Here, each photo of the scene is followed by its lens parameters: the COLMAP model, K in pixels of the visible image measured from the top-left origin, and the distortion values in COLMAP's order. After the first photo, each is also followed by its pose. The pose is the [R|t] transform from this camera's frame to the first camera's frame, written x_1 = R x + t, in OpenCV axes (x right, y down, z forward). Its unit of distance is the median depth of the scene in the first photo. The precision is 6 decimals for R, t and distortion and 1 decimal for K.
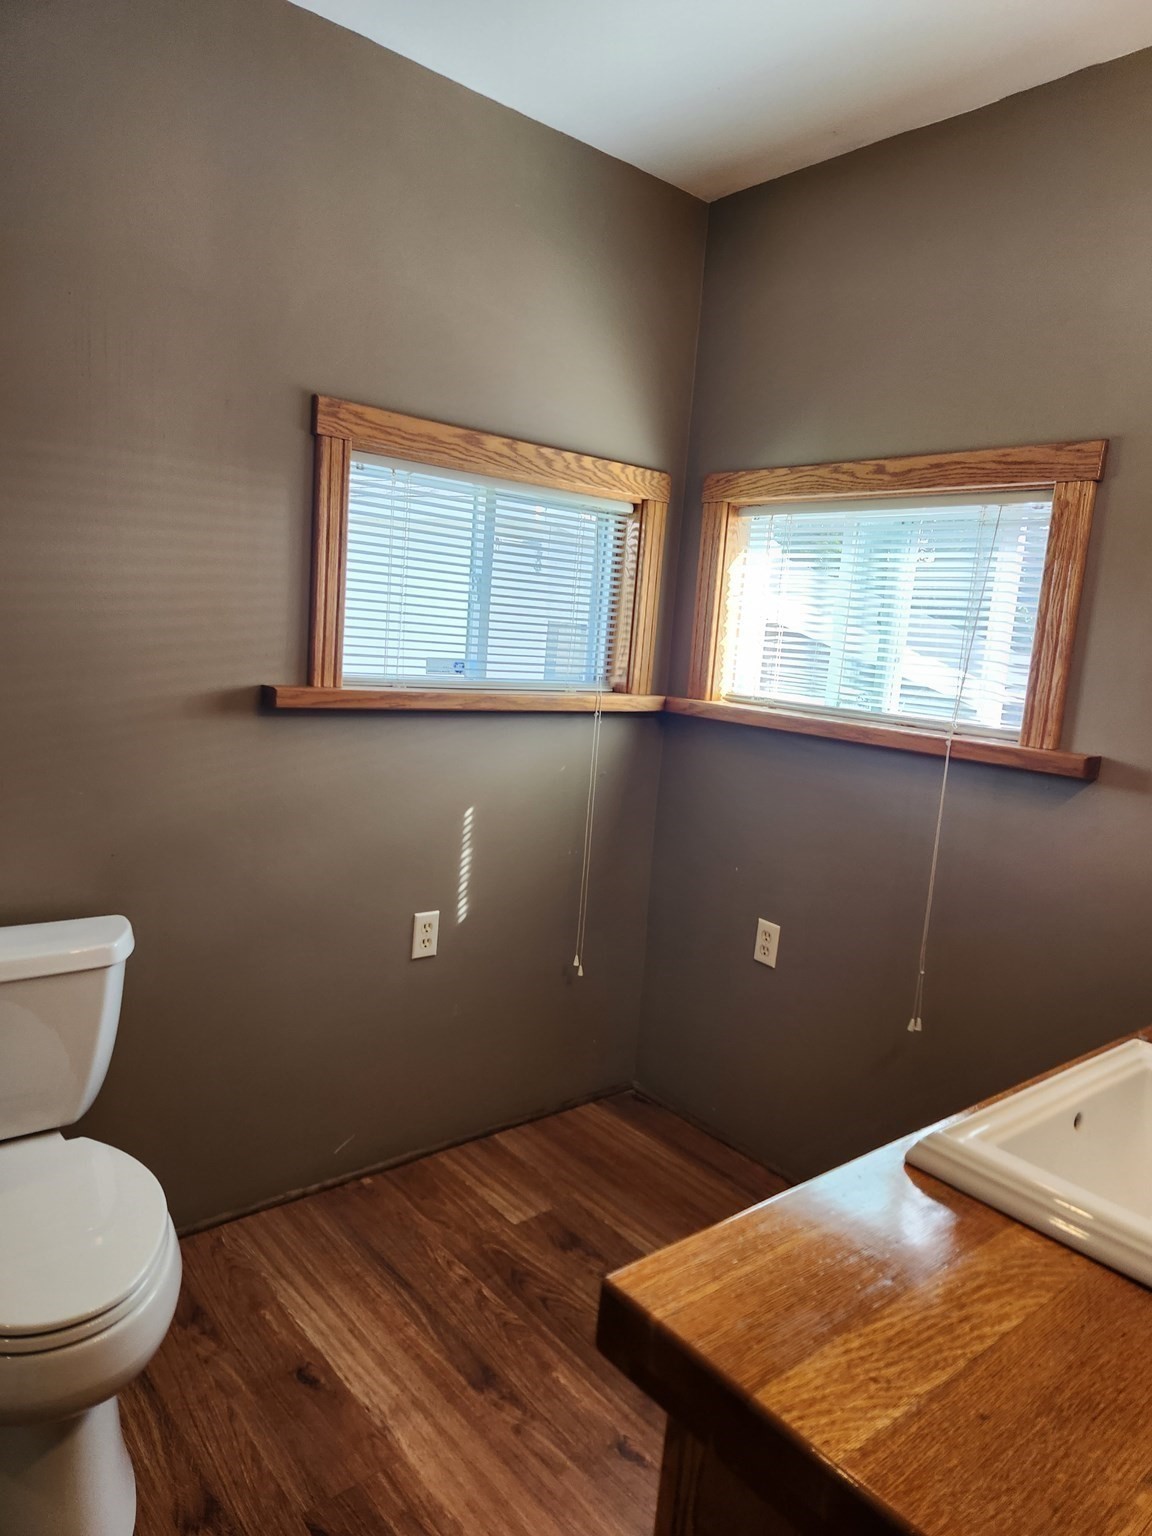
lens RADIAL K [[1030.2, 0, 575.1], [0, 1030.2, 764.7], [0, 0, 1]] dist [0.011385, 0.002436]
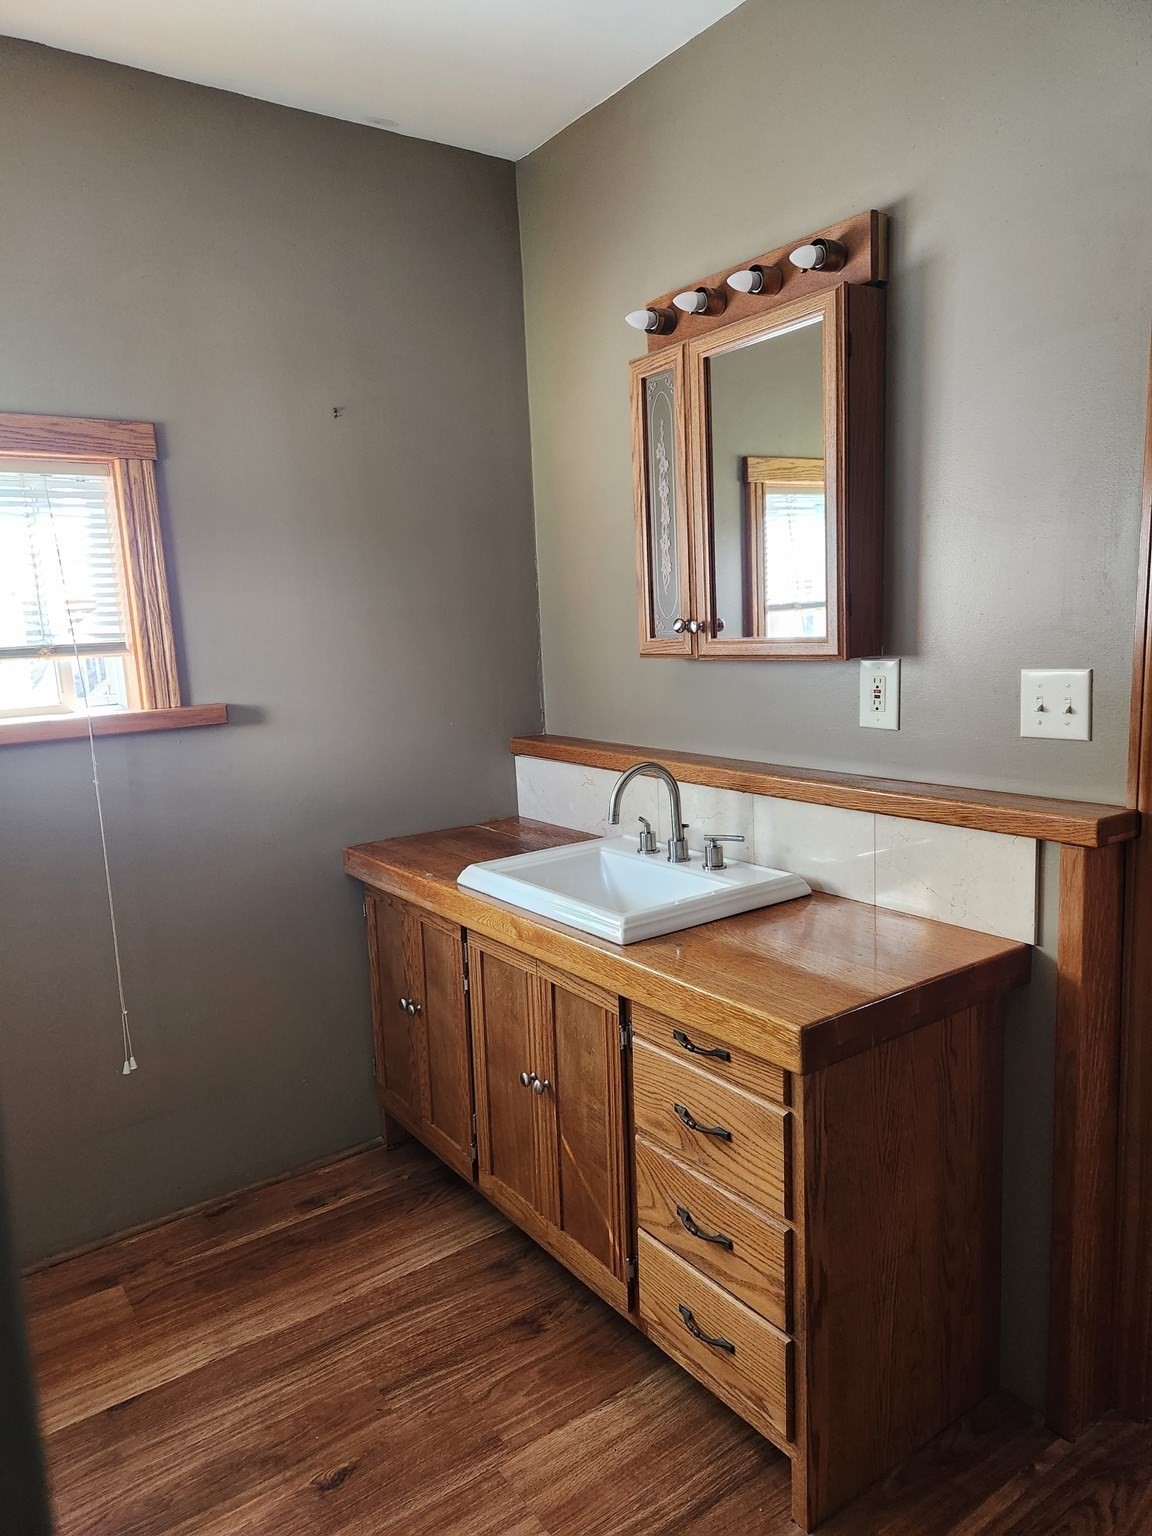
lens RADIAL K [[1030.2, 0, 573.6], [0, 1030.2, 777.1], [0, 0, 1]] dist [0.011385, 0.002436]
pose [[0.081249, -0.220713, 0.971949, -0.593812], [0.191629, 0.960438, 0.202080, -0.084897], [-0.978099, 0.169835, 0.120329, 0.474006]]
